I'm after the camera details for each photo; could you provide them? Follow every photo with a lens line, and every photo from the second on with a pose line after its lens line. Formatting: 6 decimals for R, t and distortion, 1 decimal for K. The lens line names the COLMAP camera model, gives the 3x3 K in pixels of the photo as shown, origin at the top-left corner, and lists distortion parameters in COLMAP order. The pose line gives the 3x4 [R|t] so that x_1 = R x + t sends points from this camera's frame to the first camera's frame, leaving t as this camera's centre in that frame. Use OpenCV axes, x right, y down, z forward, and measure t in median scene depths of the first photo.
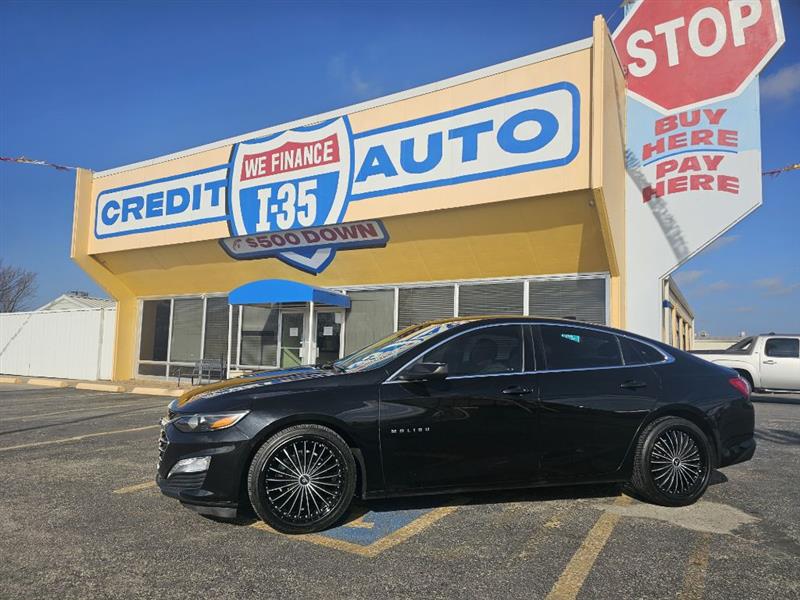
lens RADIAL K [[520.0, 0, 386.2], [0, 520.0, 306.7], [0, 0, 1]] dist [0.065483, -0.055614]
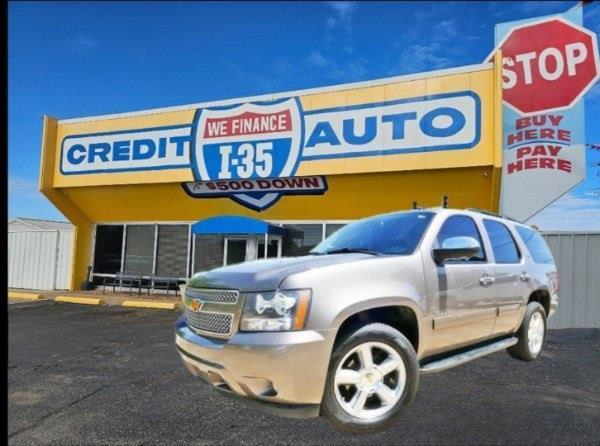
lens RADIAL K [[390.0, 0, 300.3], [0, 390.0, 222.4], [0, 0, 1]] dist [0.065483, -0.055614]
pose [[0.982913, 0.015097, 0.183451, -0.238267], [-0.016691, 0.999835, 0.007146, -0.047310], [-0.183313, -0.010086, 0.983003, 0.005482]]
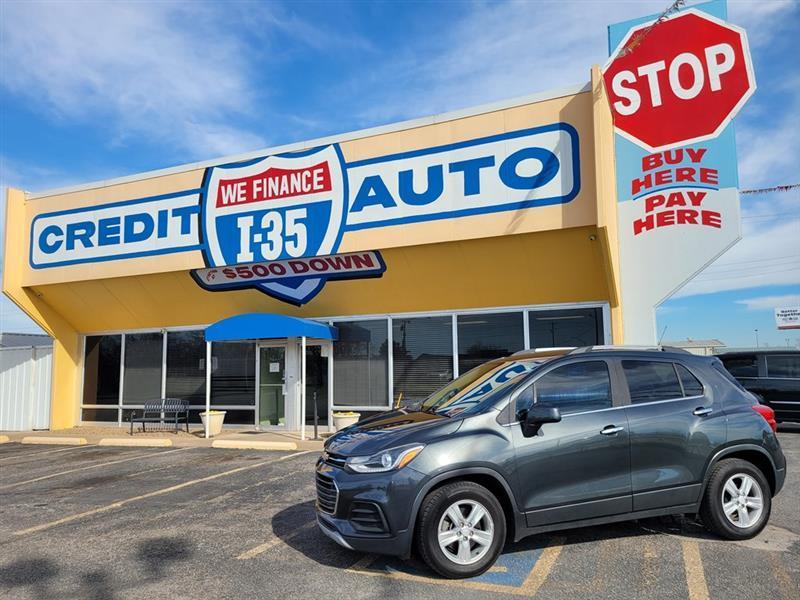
lens RADIAL K [[586.1, 0, 396.2], [0, 586.1, 304.1], [0, 0, 1]] dist [0.052603, -0.025559]
pose [[0.990247, -0.026899, 0.136705, -0.119808], [0.030644, 0.999208, -0.025367, -0.035795], [-0.135914, 0.029309, 0.990287, -0.078257]]
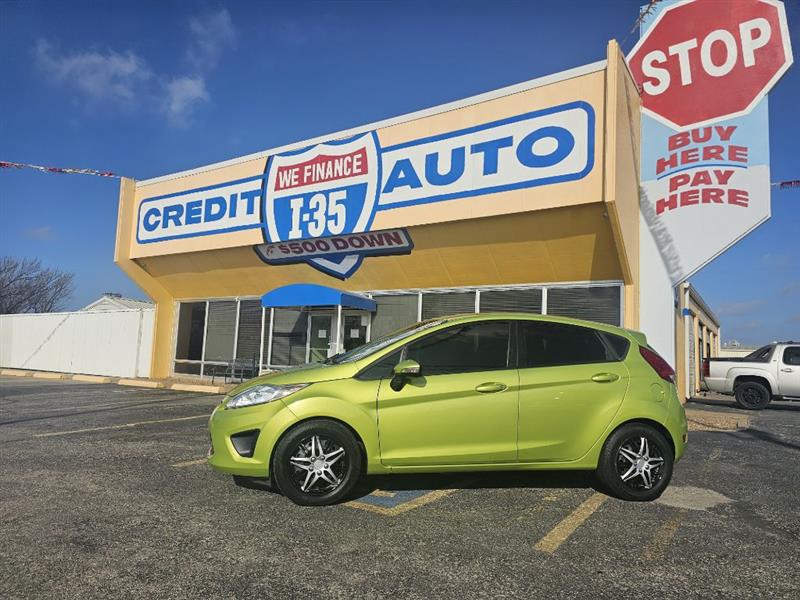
lens RADIAL K [[520.0, 0, 393.3], [0, 520.0, 303.2], [0, 0, 1]] dist [0.065483, -0.055614]
pose [[0.999318, 0.011227, -0.035166, 0.002426], [-0.011783, 0.999808, -0.015660, 0.001481], [0.034984, 0.016064, 0.999259, -0.051128]]
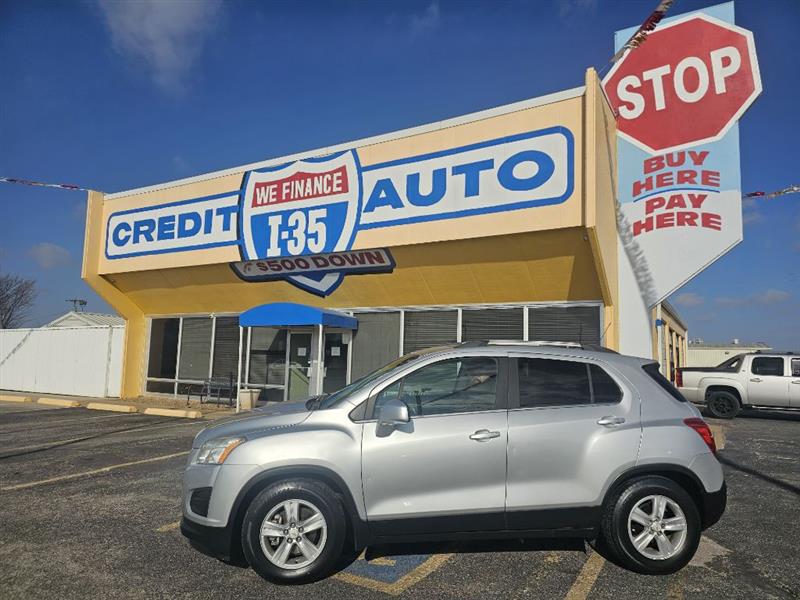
lens RADIAL K [[520.0, 0, 398.4], [0, 520.0, 299.7], [0, 0, 1]] dist [0.065483, -0.055614]
pose [[0.999728, -0.000476, 0.023303, -0.012642], [0.001002, 0.999745, -0.022562, -0.036226], [-0.023287, 0.022579, 0.999474, -0.043530]]
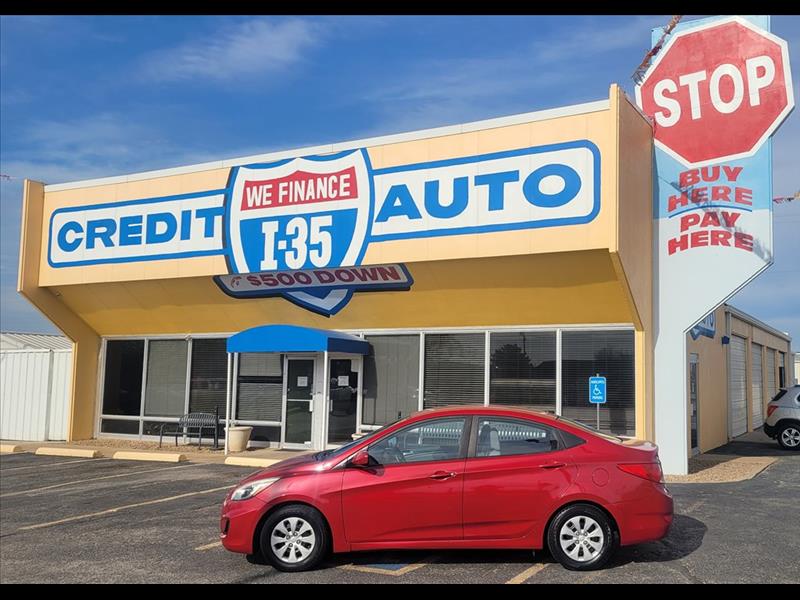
lens RADIAL K [[752.1, 0, 481.7], [0, 752.1, 307.5], [0, 0, 1]] dist [0.044853, 0.000000]
pose [[0.995603, -0.004990, 0.093544, 0.001741], [0.005836, 0.999944, -0.008775, -0.070899], [-0.093495, 0.009283, 0.995577, -0.310966]]
